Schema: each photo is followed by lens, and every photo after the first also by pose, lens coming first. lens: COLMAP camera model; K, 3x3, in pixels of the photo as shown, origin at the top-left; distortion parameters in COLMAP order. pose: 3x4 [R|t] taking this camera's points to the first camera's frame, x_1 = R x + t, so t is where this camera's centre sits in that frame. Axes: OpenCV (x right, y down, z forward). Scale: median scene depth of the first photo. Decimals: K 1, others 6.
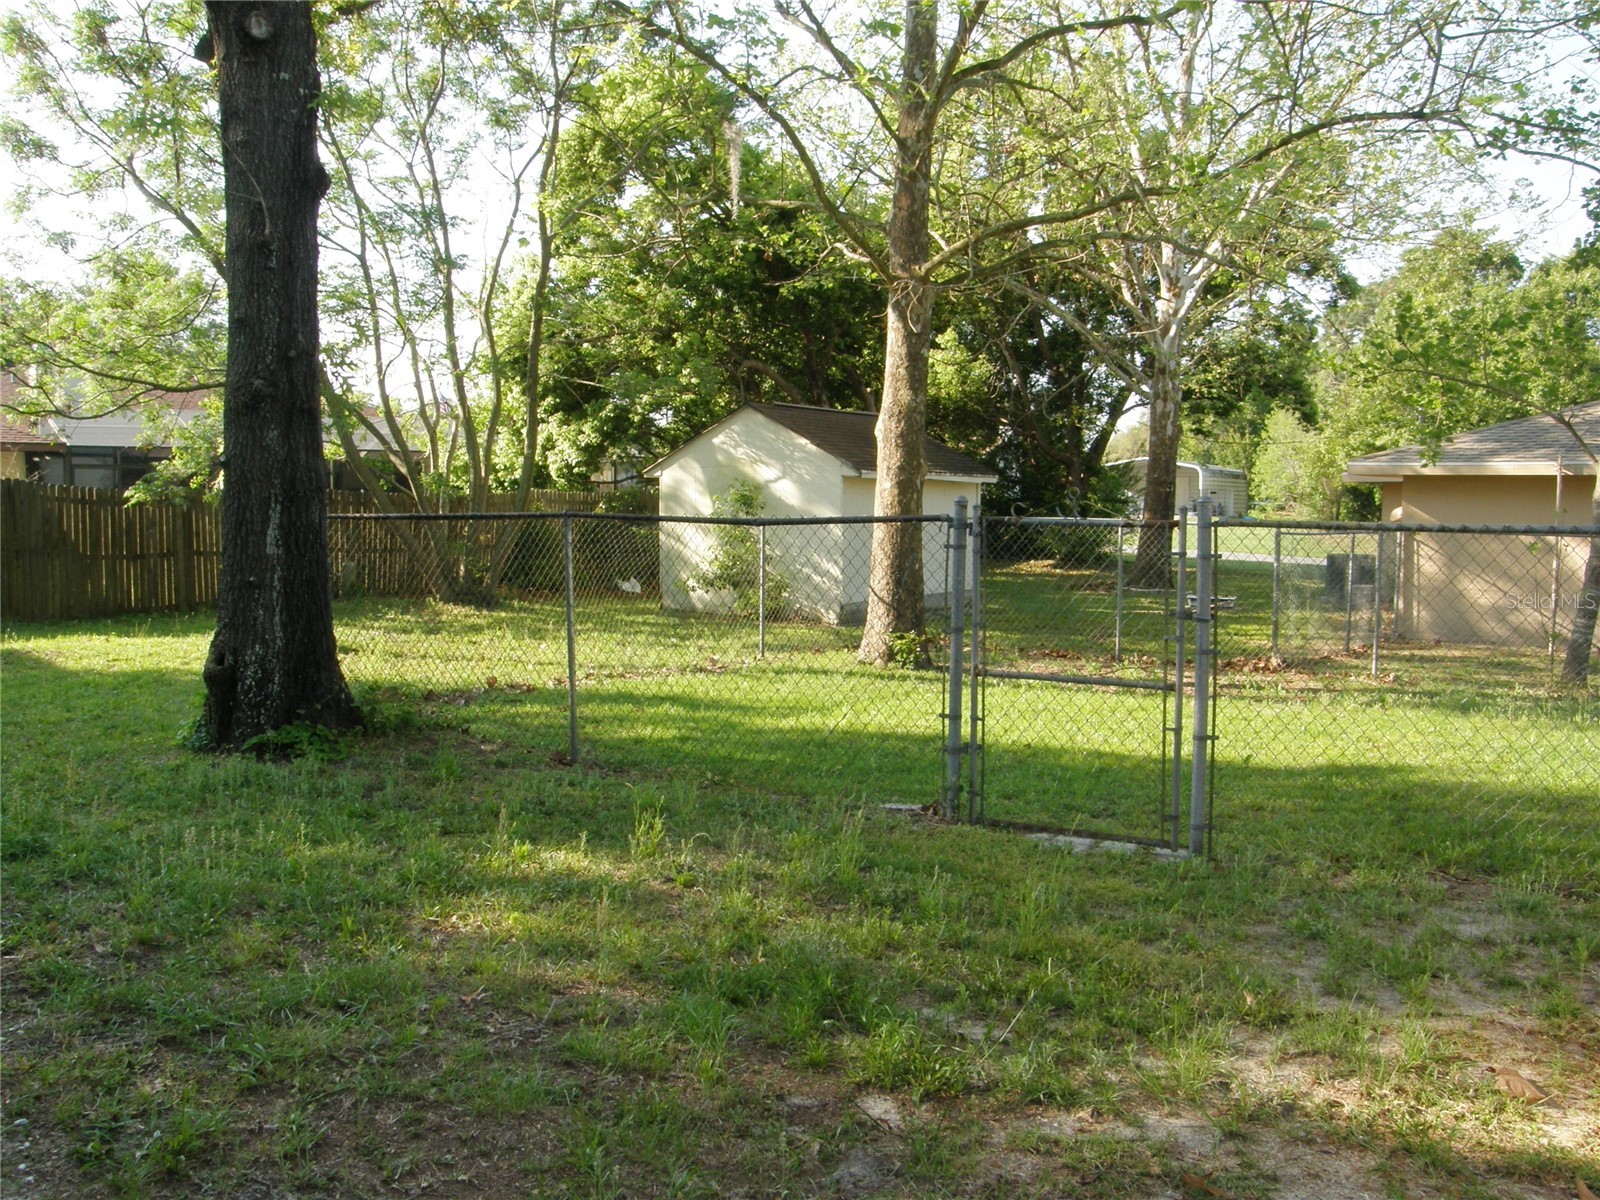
lens RADIAL K [[1387.8, 0, 812.8], [0, 1387.8, 627.4], [0, 0, 1]] dist [-0.161537, 0.147440]
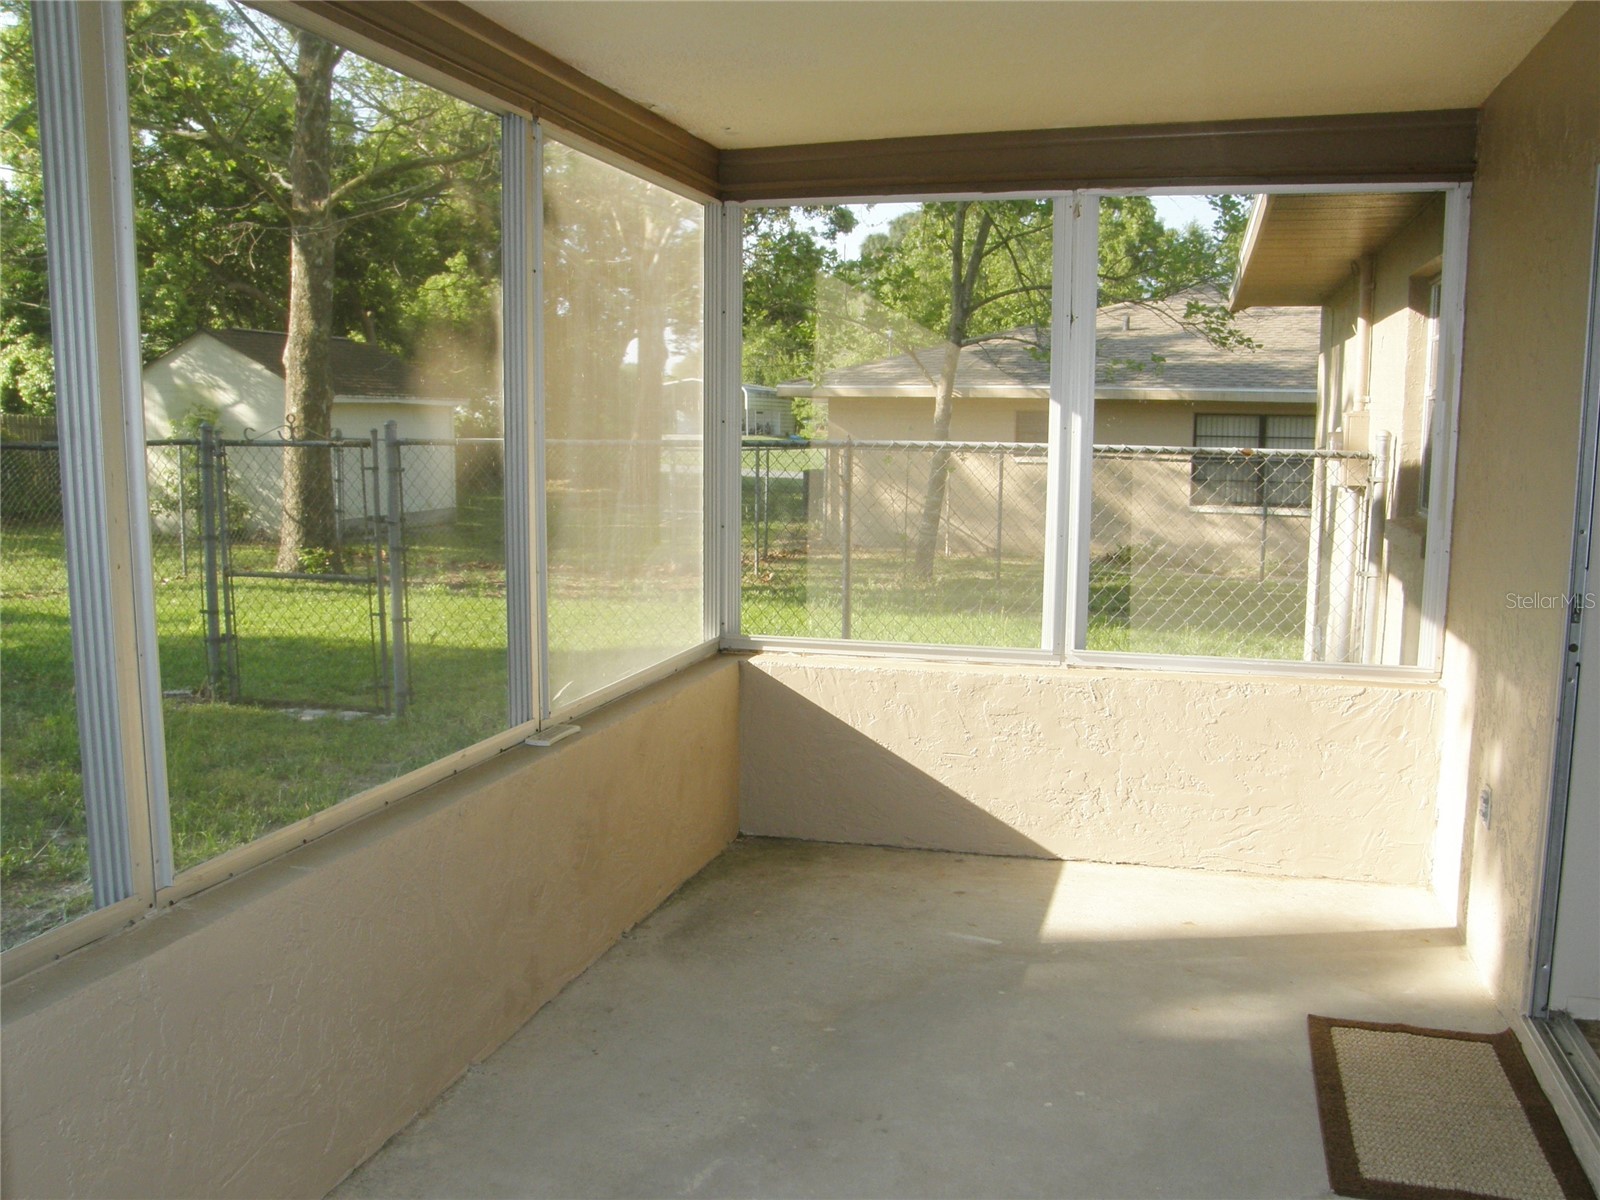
lens RADIAL K [[1387.8, 0, 812.8], [0, 1387.8, 627.4], [0, 0, 1]] dist [-0.161537, 0.147440]
pose [[0.956749, -0.038251, 0.288388, 0.102226], [0.021816, 0.997961, 0.059989, 0.008056], [-0.290094, -0.051103, 0.955633, -0.094268]]
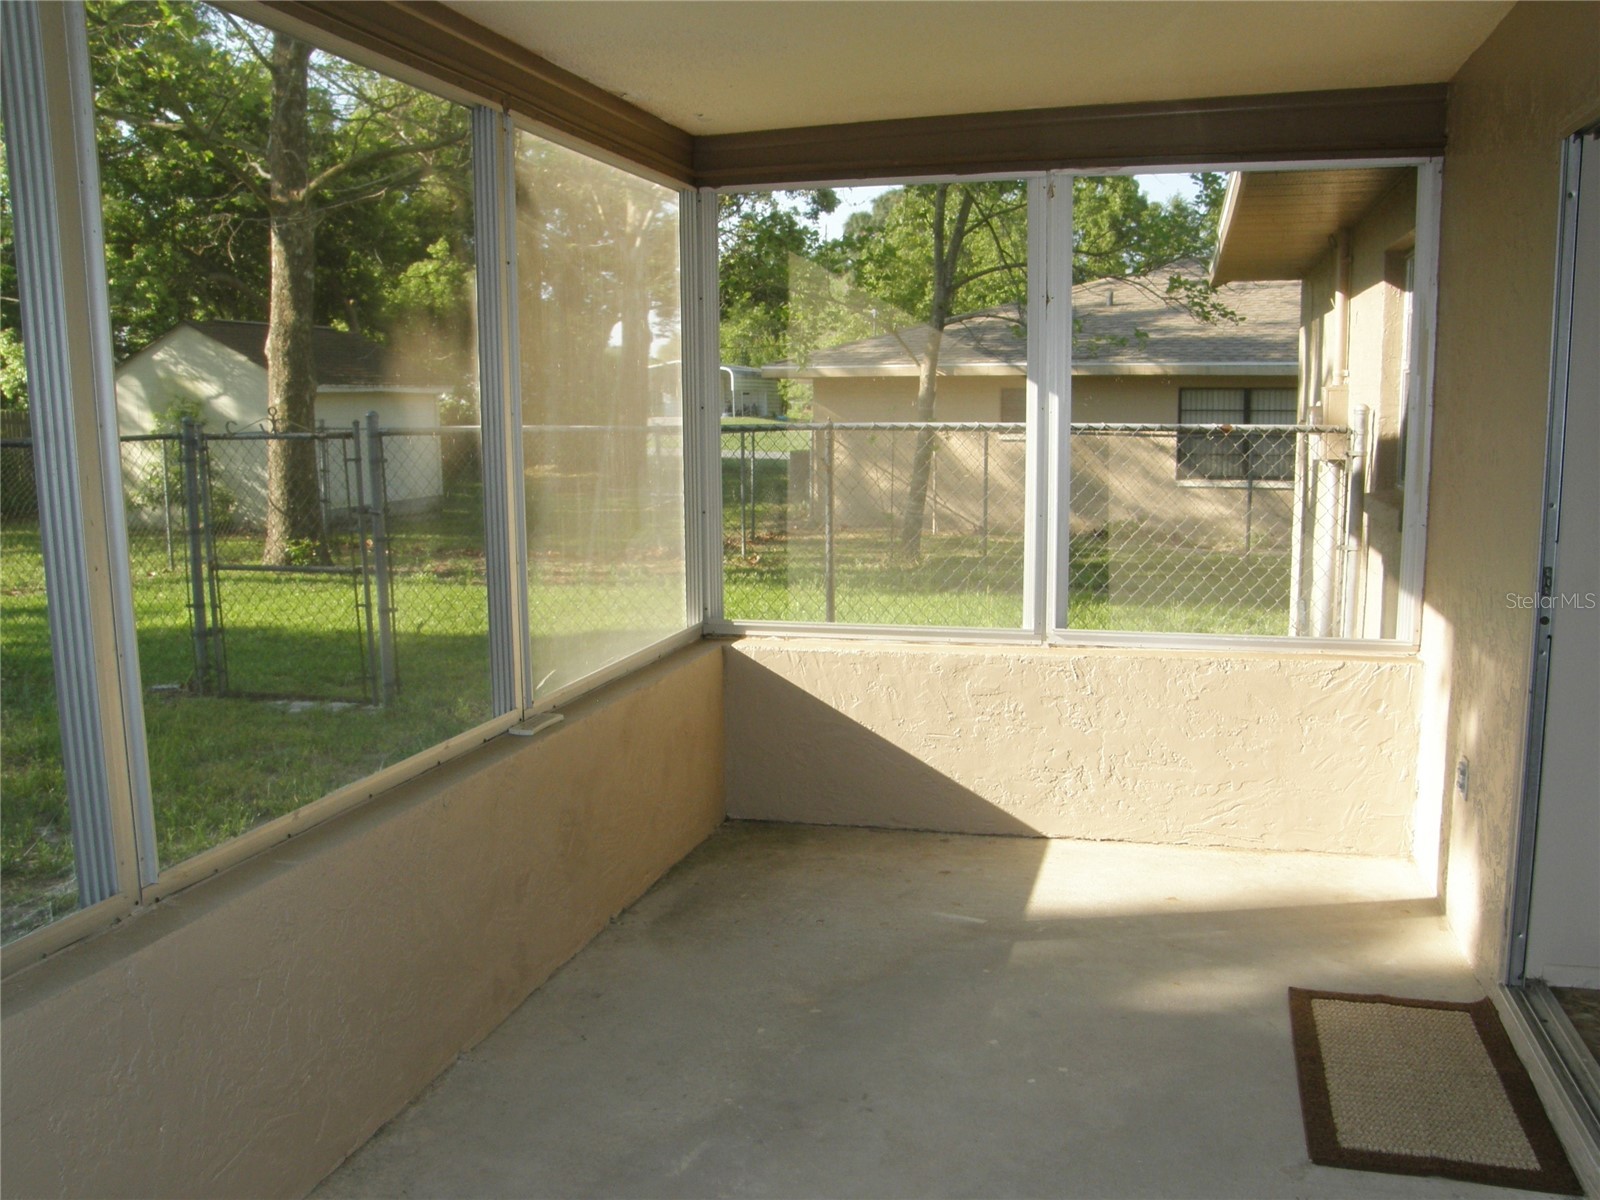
lens RADIAL K [[1387.8, 0, 812.8], [0, 1387.8, 627.4], [0, 0, 1]] dist [-0.161537, 0.147440]
pose [[0.954032, -0.060005, 0.293635, 0.103785], [0.039682, 0.996417, 0.074691, 0.007146], [-0.297065, -0.059605, 0.952995, -0.096339]]
